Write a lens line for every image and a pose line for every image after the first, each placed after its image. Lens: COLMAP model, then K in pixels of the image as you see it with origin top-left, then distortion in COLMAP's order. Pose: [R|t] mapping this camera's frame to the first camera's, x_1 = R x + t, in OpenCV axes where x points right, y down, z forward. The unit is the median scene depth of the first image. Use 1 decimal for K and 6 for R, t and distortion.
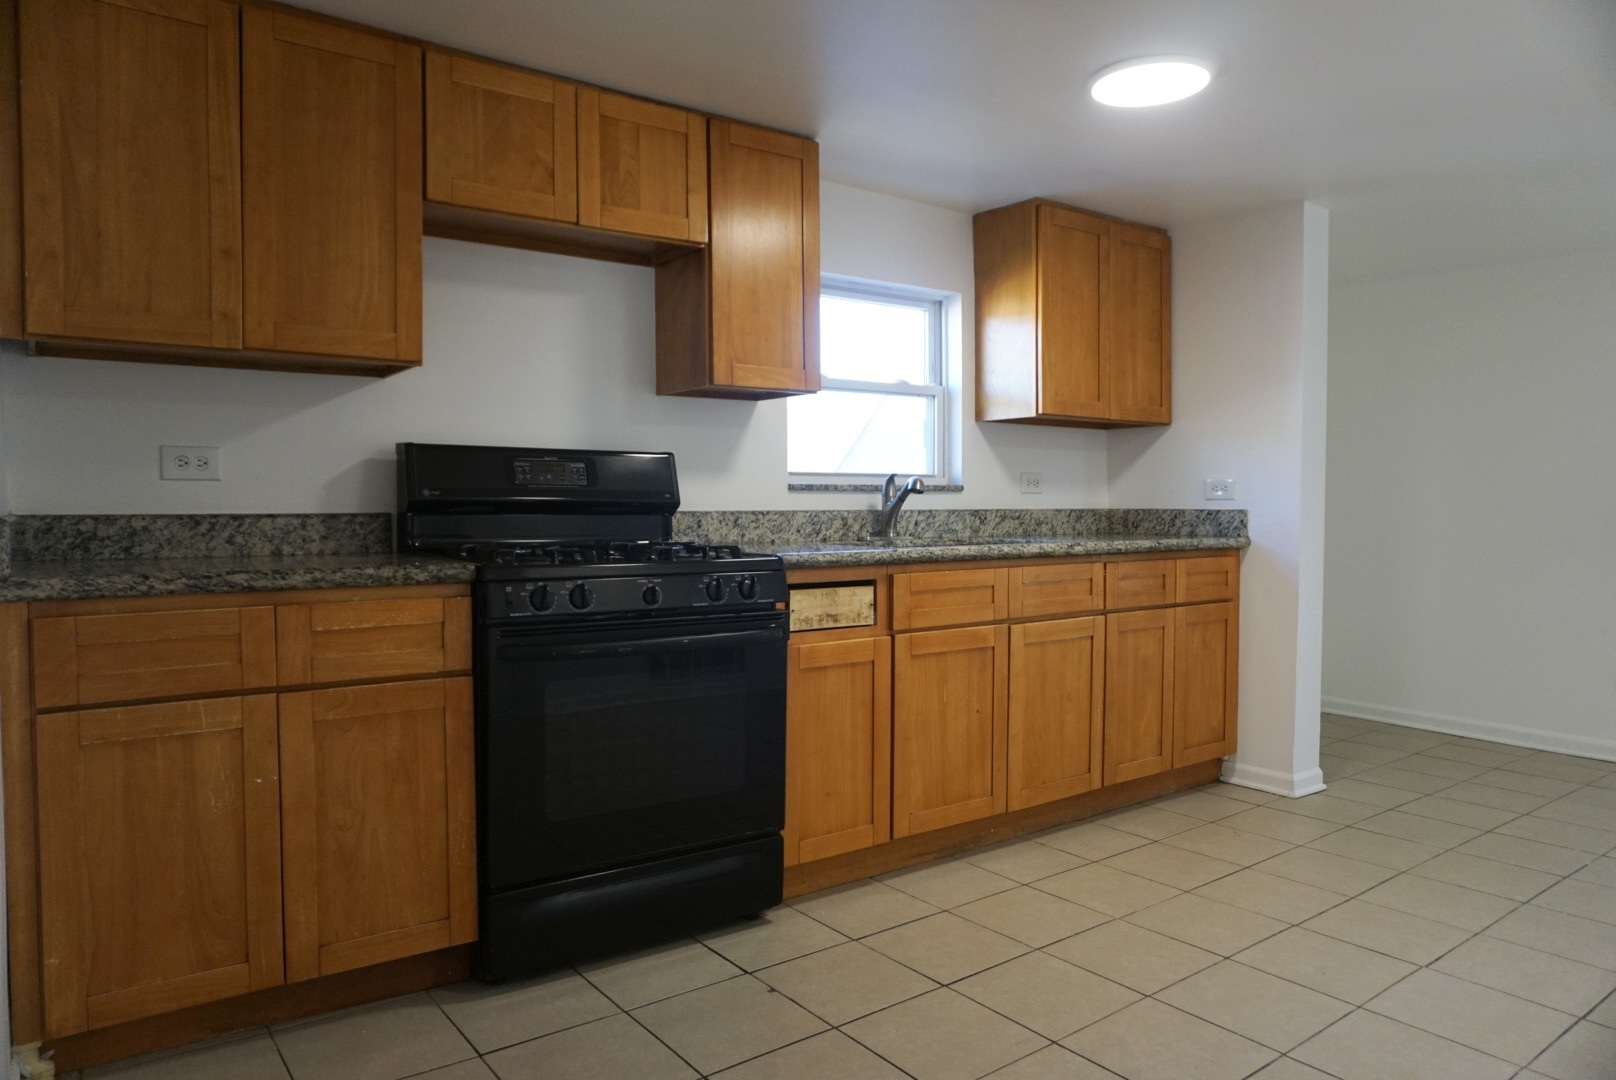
lens RADIAL K [[1074.2, 0, 812.7], [0, 1074.2, 539.8], [0, 0, 1]] dist [-0.029898, -0.001020]
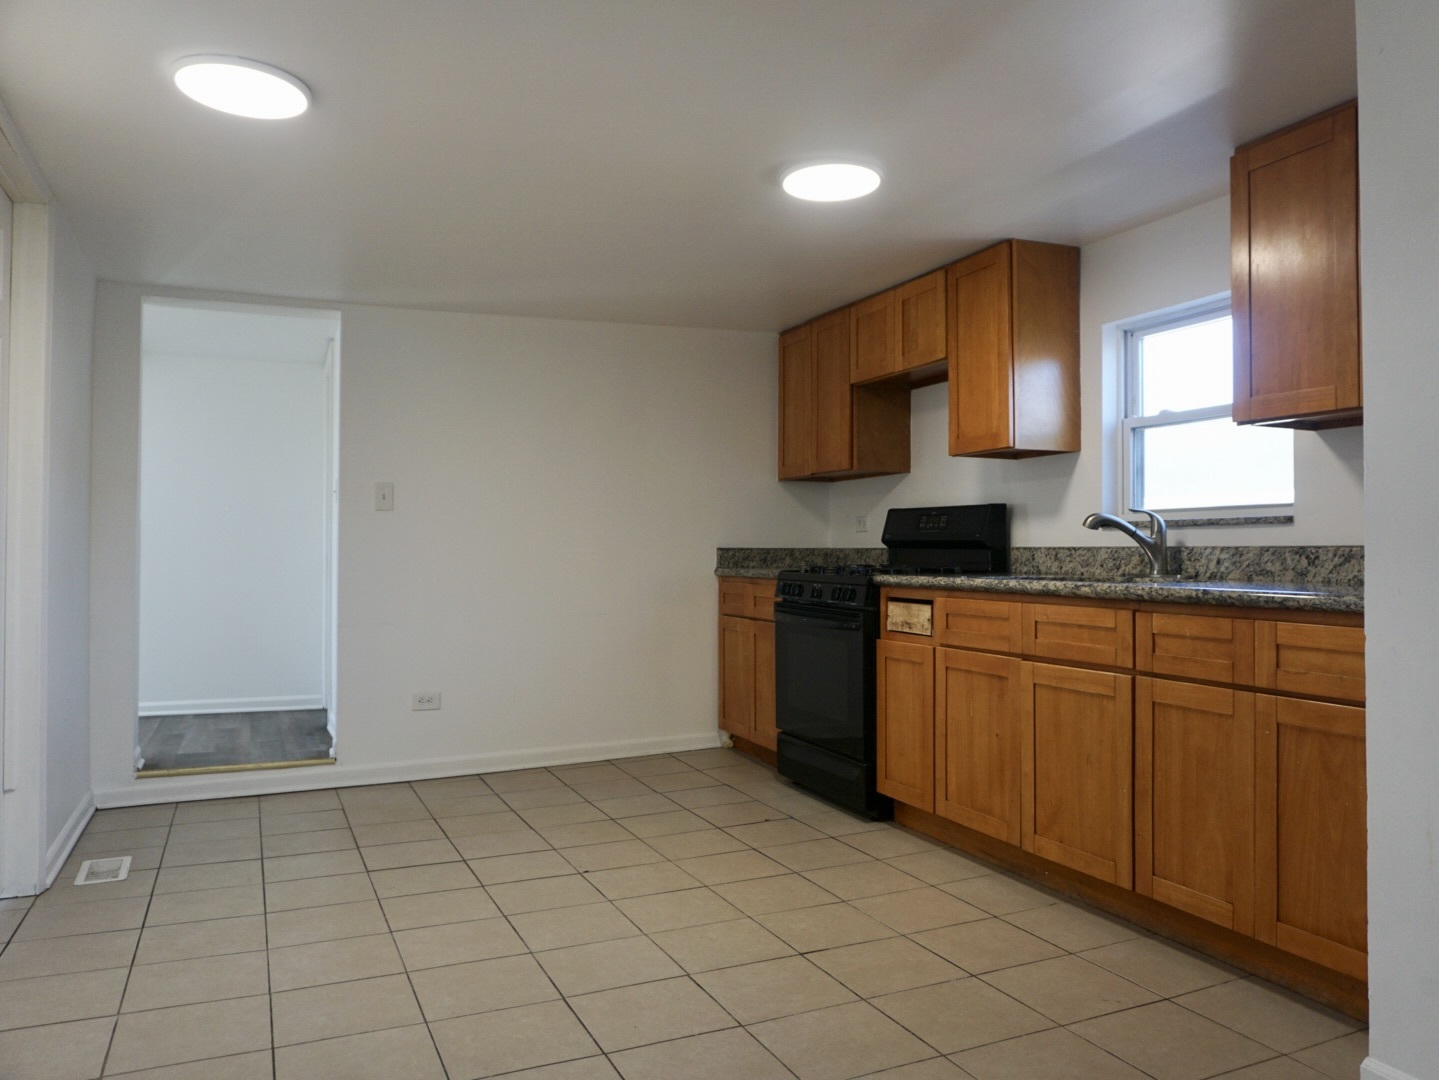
lens RADIAL K [[1012.3, 0, 721.1], [0, 1012.3, 541.5], [0, 0, 1]] dist [-0.010430, -0.001993]
pose [[-0.209313, -0.004955, -0.977836, 1.098457], [-0.031446, 0.999504, 0.001666, -0.022824], [0.977343, 0.031097, -0.209365, 0.865359]]
